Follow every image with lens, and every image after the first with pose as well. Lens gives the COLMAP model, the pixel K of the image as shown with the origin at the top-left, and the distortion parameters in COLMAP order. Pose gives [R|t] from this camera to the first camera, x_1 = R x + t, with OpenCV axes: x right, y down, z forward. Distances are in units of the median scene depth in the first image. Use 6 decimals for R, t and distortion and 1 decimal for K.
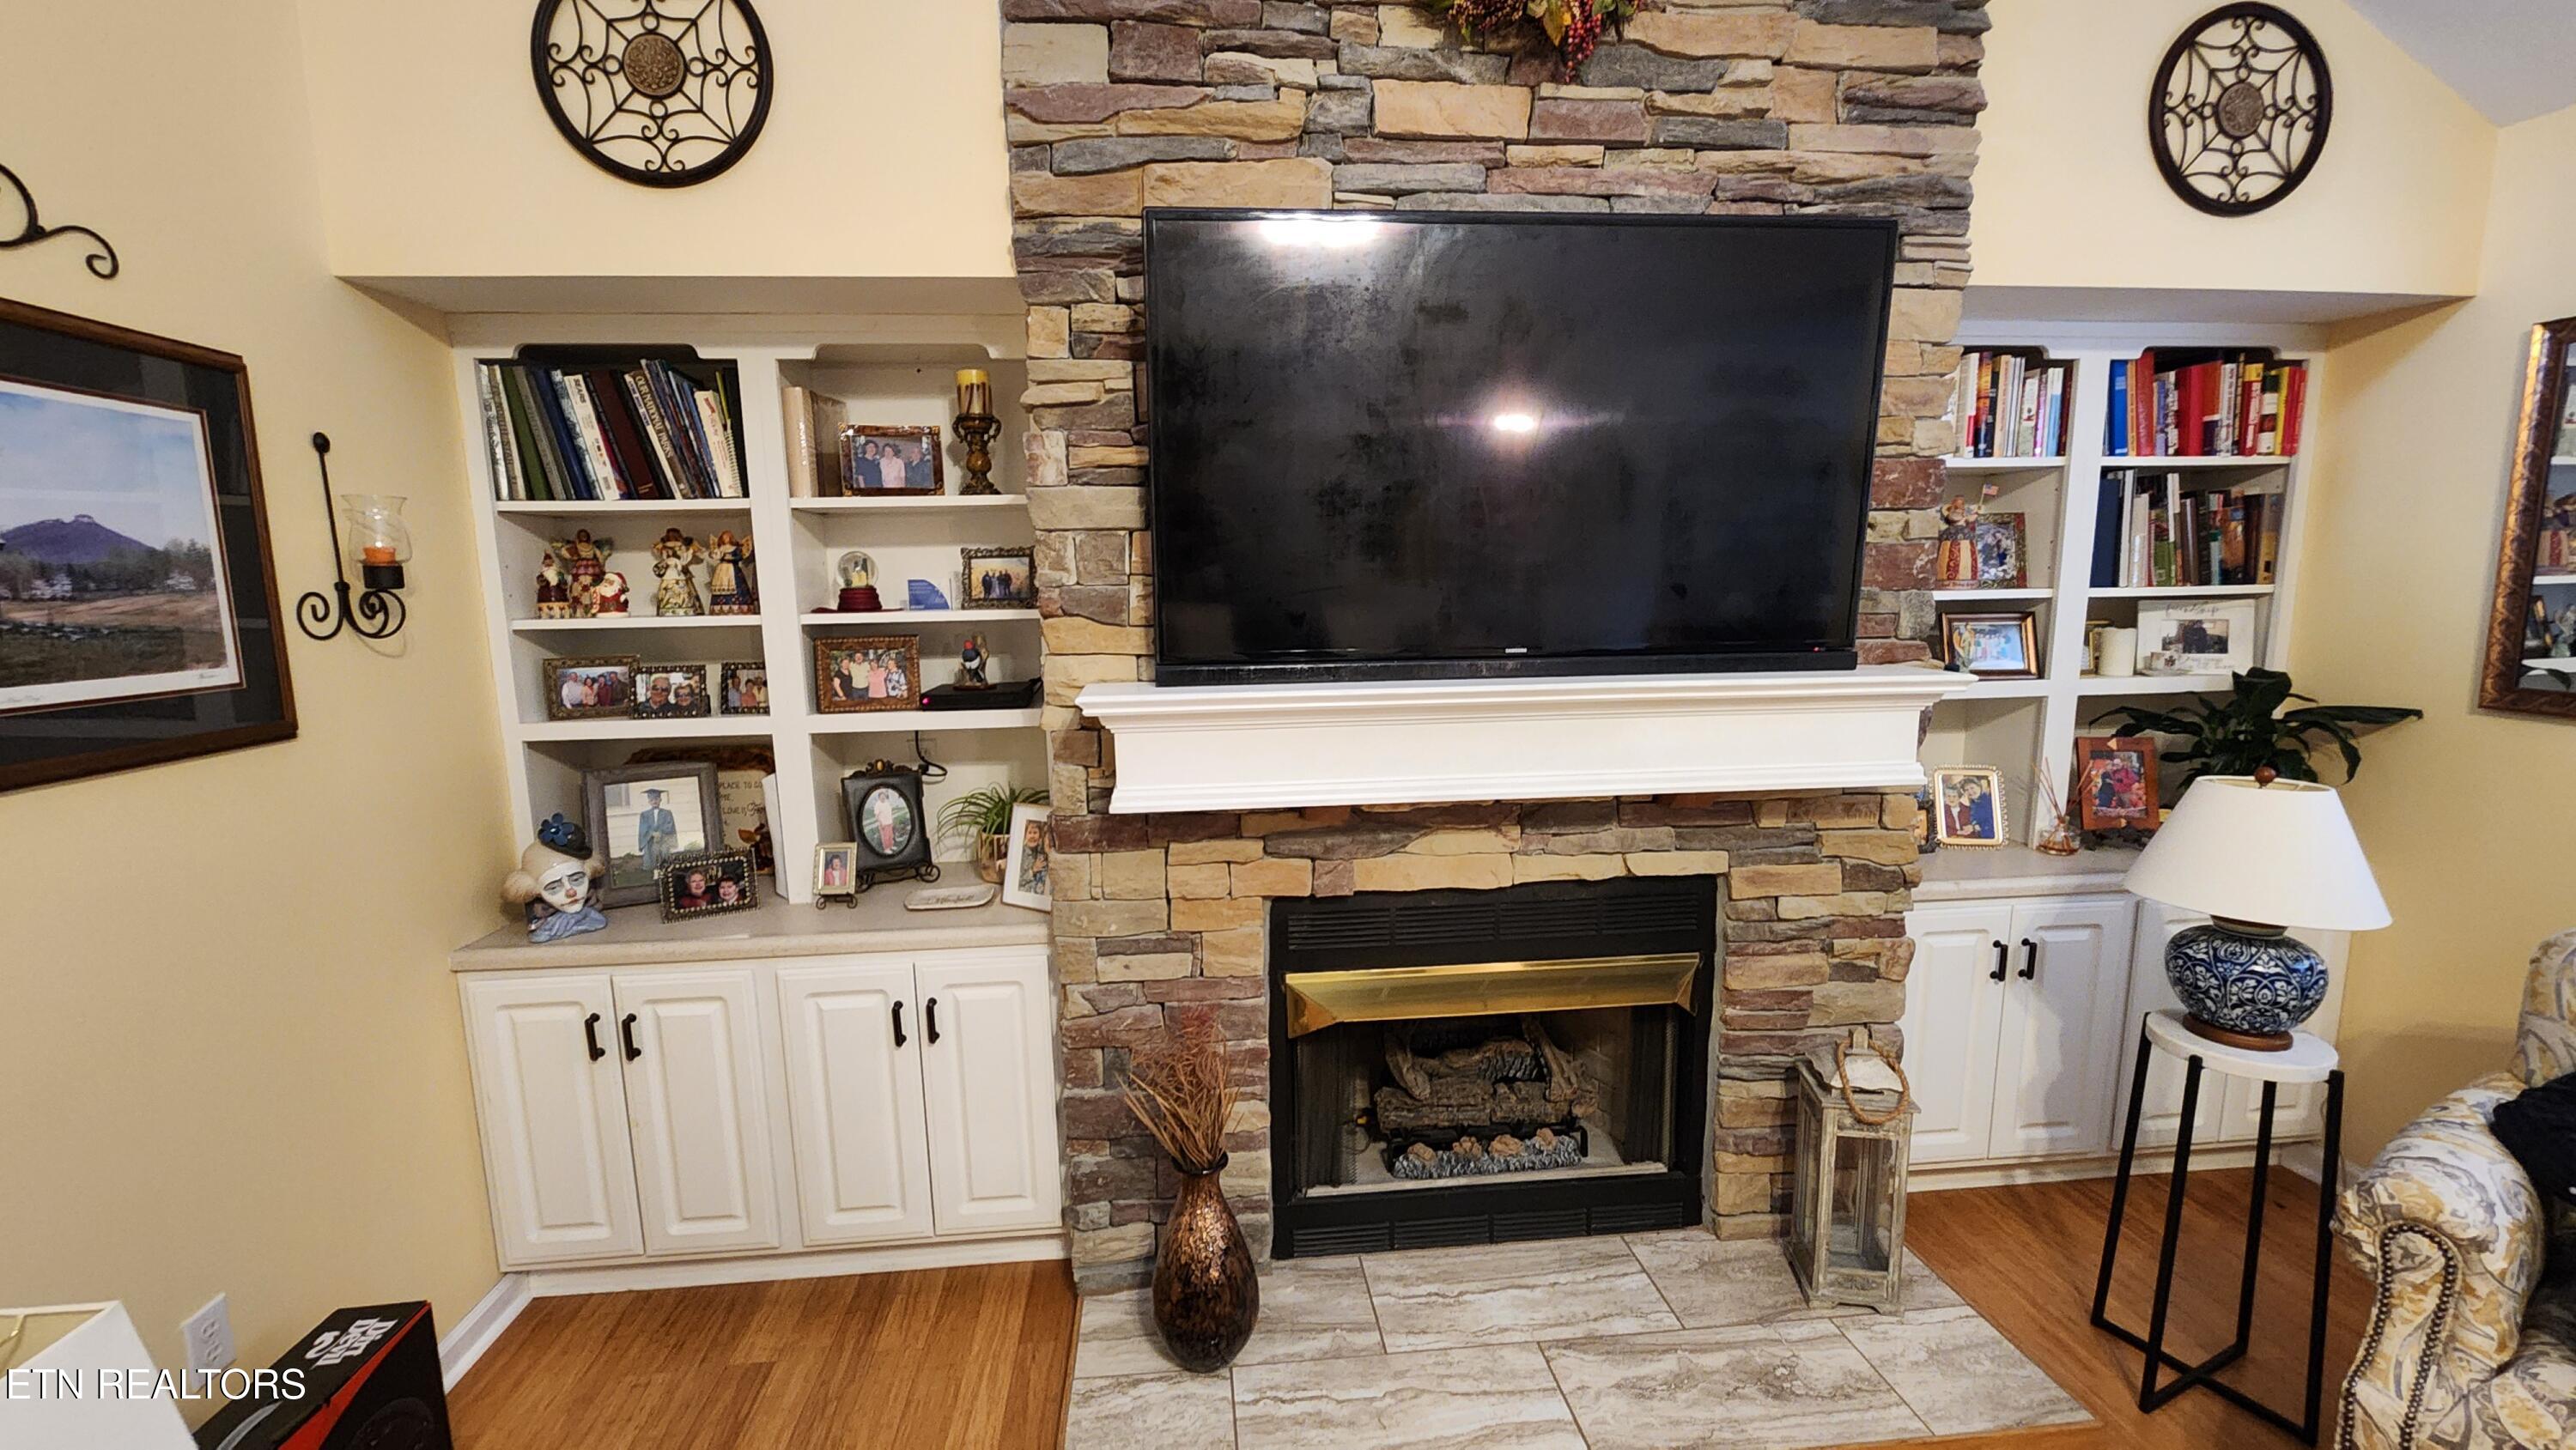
lens RADIAL K [[1057.3, 0, 1278.0], [0, 1057.3, 740.8], [0, 0, 1]] dist [0.004262, -0.003022]
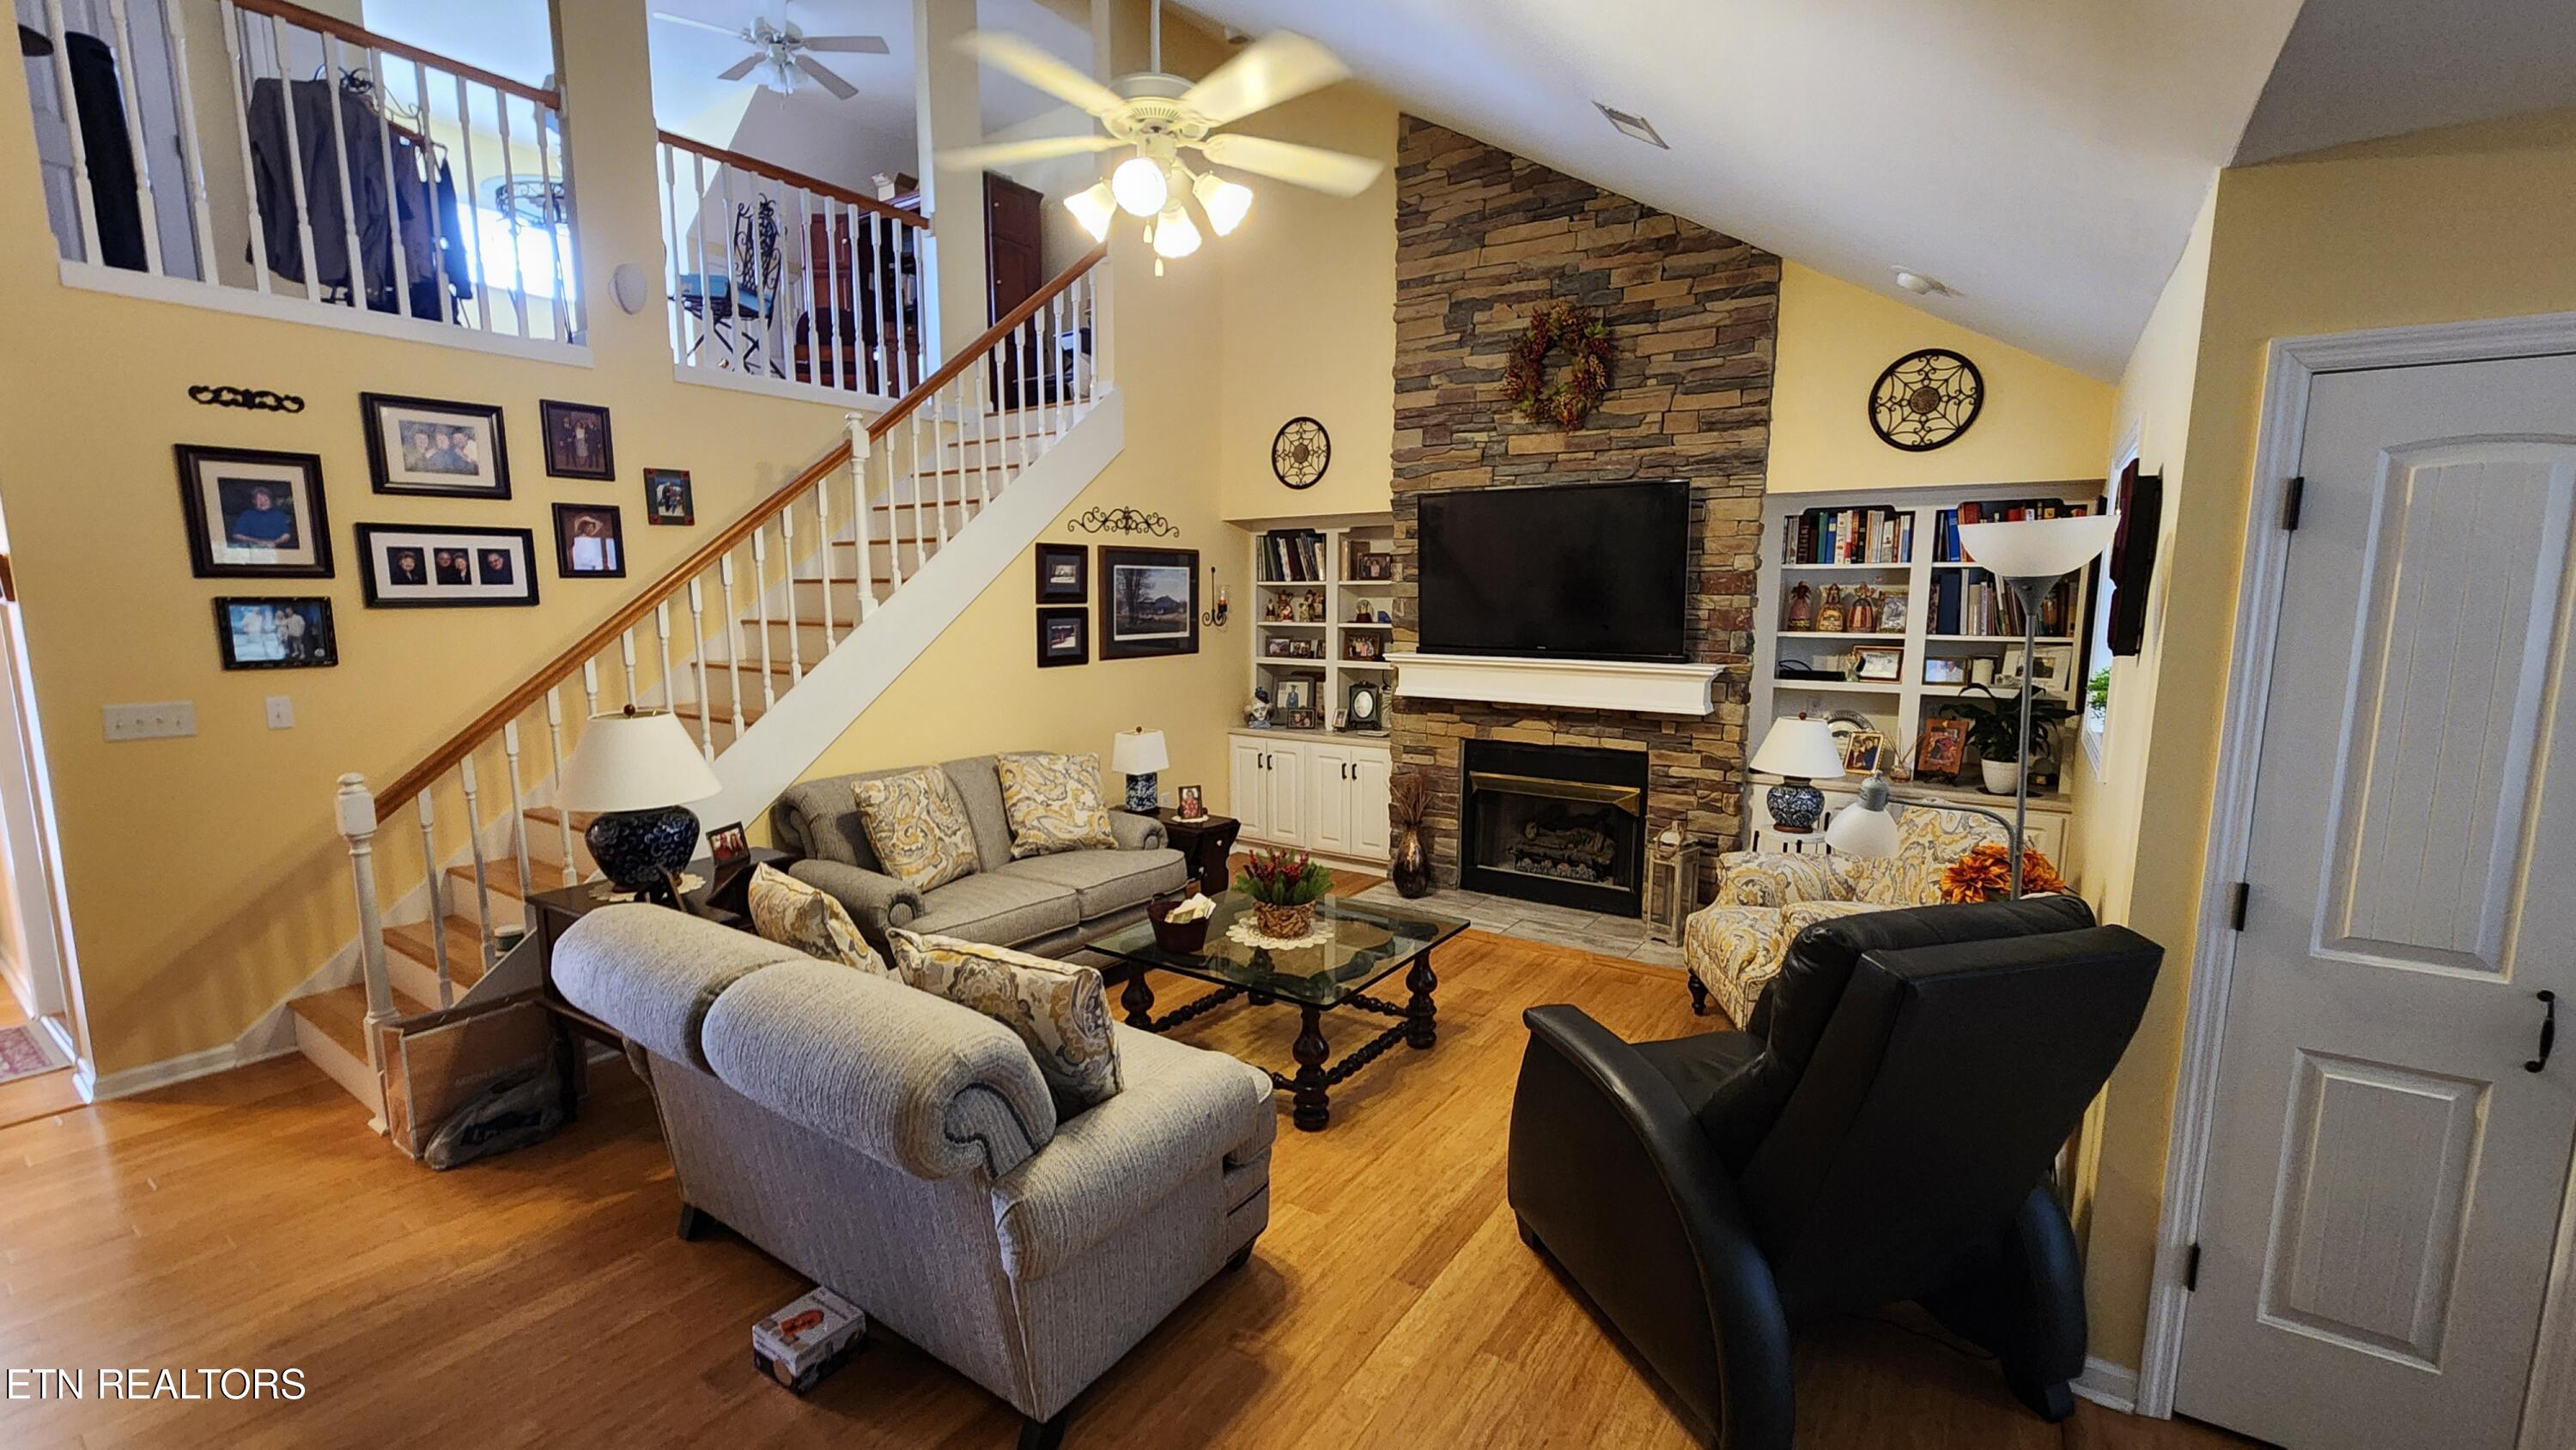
lens RADIAL K [[1057.3, 0, 1286.2], [0, 1057.3, 737.8], [0, 0, 1]] dist [0.004262, -0.003022]
pose [[0.768021, 0.105107, -0.631740, 1.259851], [-0.110591, 0.993388, 0.030828, 0.110428], [0.630803, 0.046188, 0.774567, -1.245646]]
